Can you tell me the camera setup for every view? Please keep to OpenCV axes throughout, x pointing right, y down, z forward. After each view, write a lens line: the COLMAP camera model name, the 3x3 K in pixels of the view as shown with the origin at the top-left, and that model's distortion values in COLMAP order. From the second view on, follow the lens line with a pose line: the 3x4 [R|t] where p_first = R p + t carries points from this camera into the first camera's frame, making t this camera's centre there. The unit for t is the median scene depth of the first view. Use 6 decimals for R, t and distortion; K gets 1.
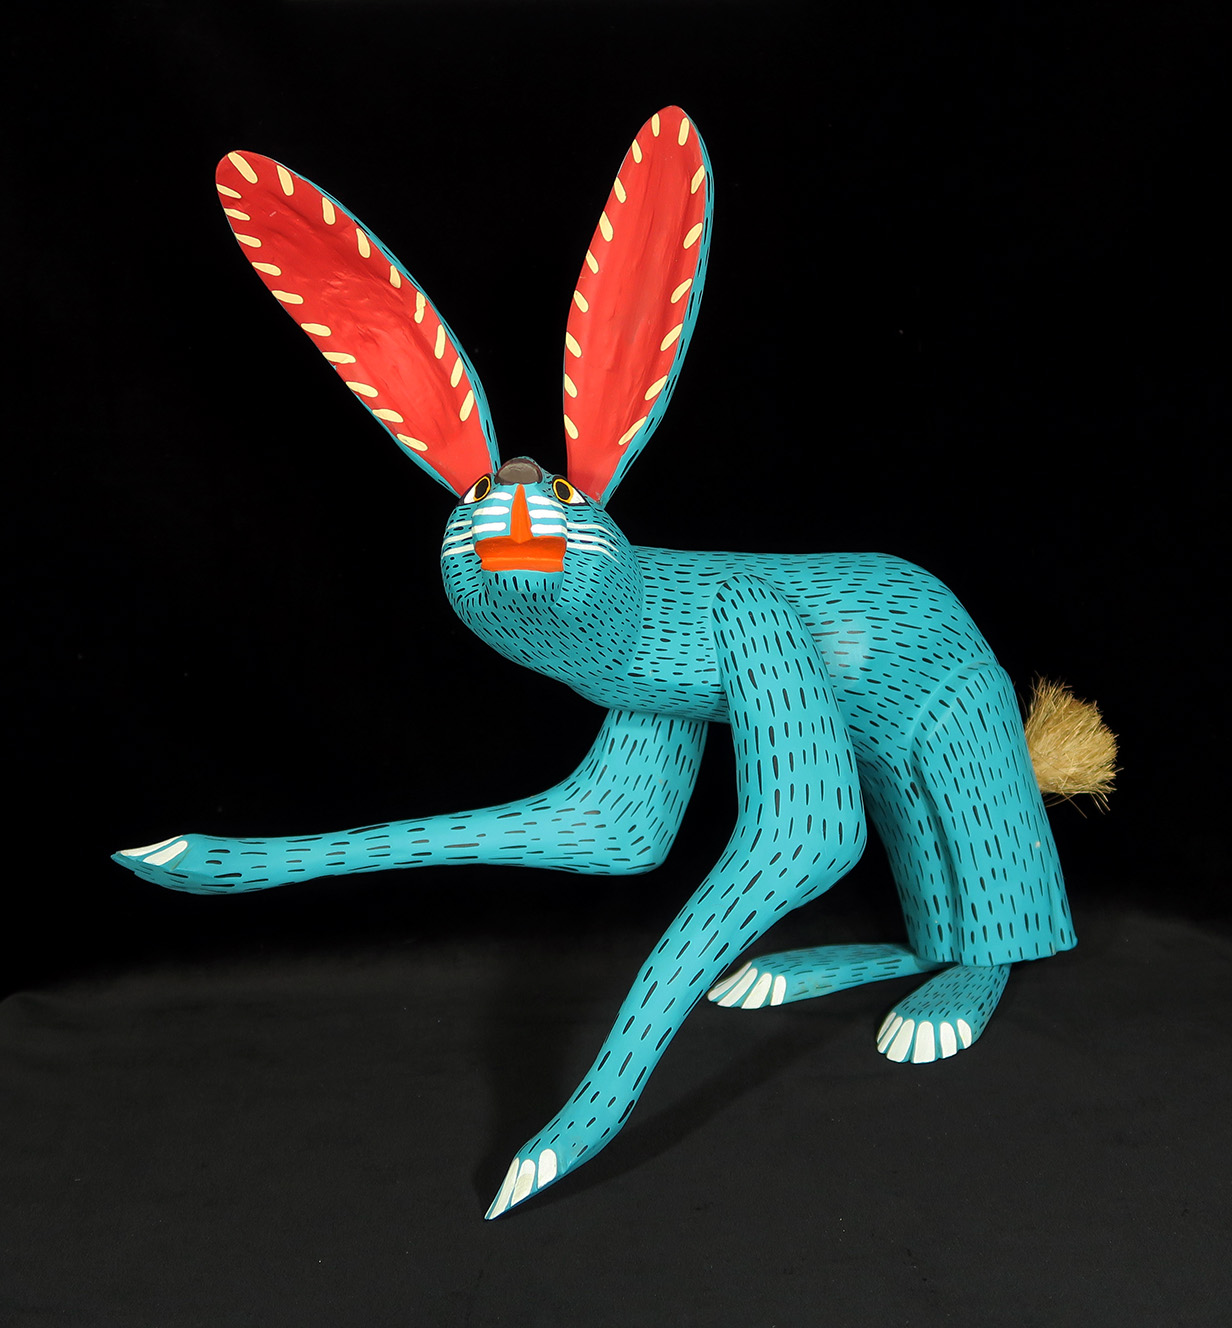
lens RADIAL K [[1810.1, 0, 613.6], [0, 1810.1, 667.9], [0, 0, 1]] dist [-0.011397, 0.000000]
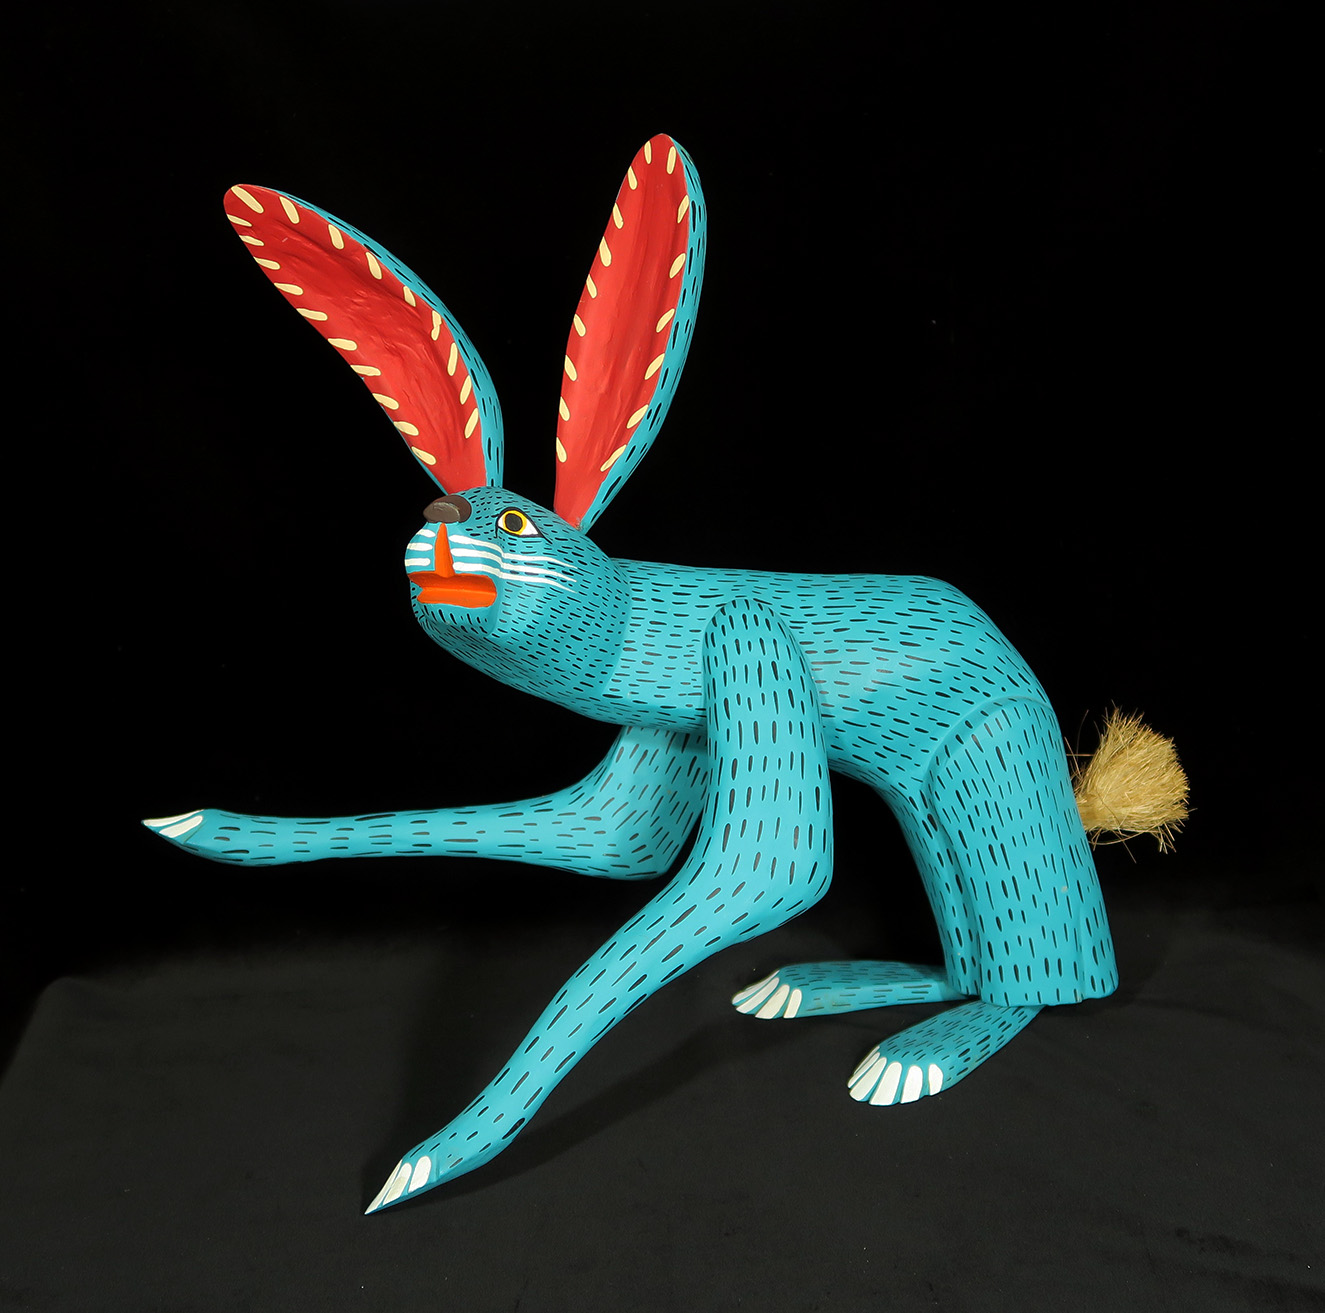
lens RADIAL K [[1808.0, 0, 656.1], [0, 1808.0, 638.7], [0, 0, 1]] dist [-0.014538, 0.000000]
pose [[0.963930, 0.072123, -0.256198, 0.290144], [-0.056431, 0.996082, 0.068091, -0.097585], [0.260106, -0.051178, 0.964223, 0.026937]]
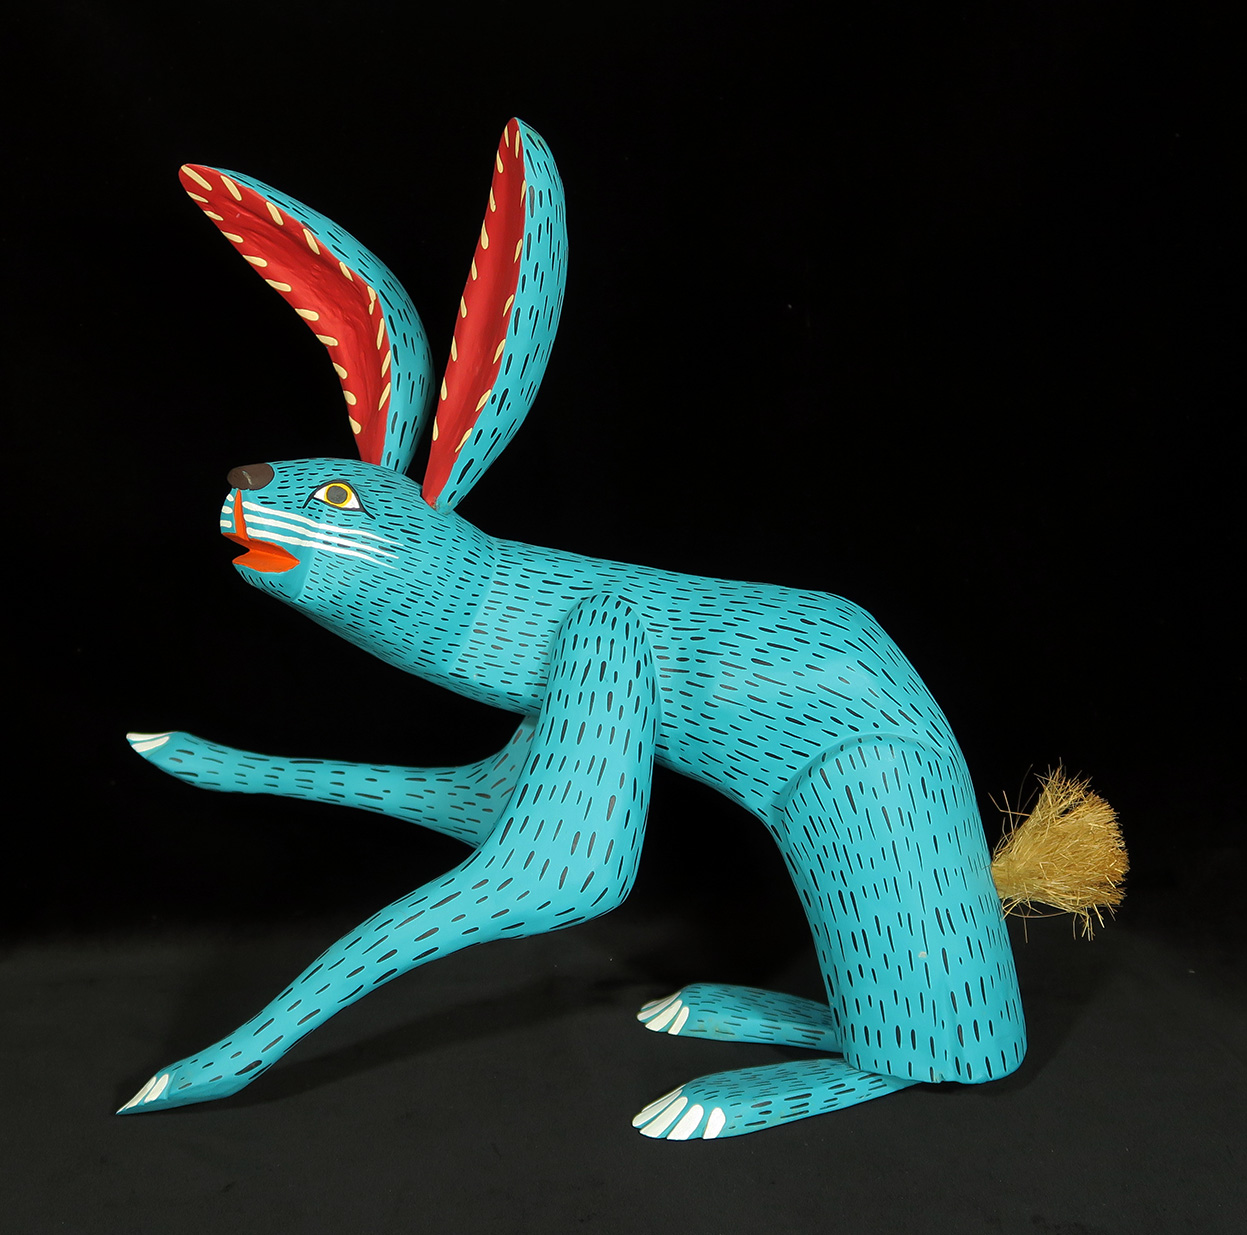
lens RADIAL K [[1853.5, 0, 624.7], [0, 1853.5, 616.5], [0, 0, 1]] dist [-0.016447, 0.000000]
pose [[0.748488, 0.178748, -0.638604, 0.738187], [-0.133676, 0.983889, 0.118717, -0.164306], [0.649536, -0.003493, 0.760323, 0.257538]]
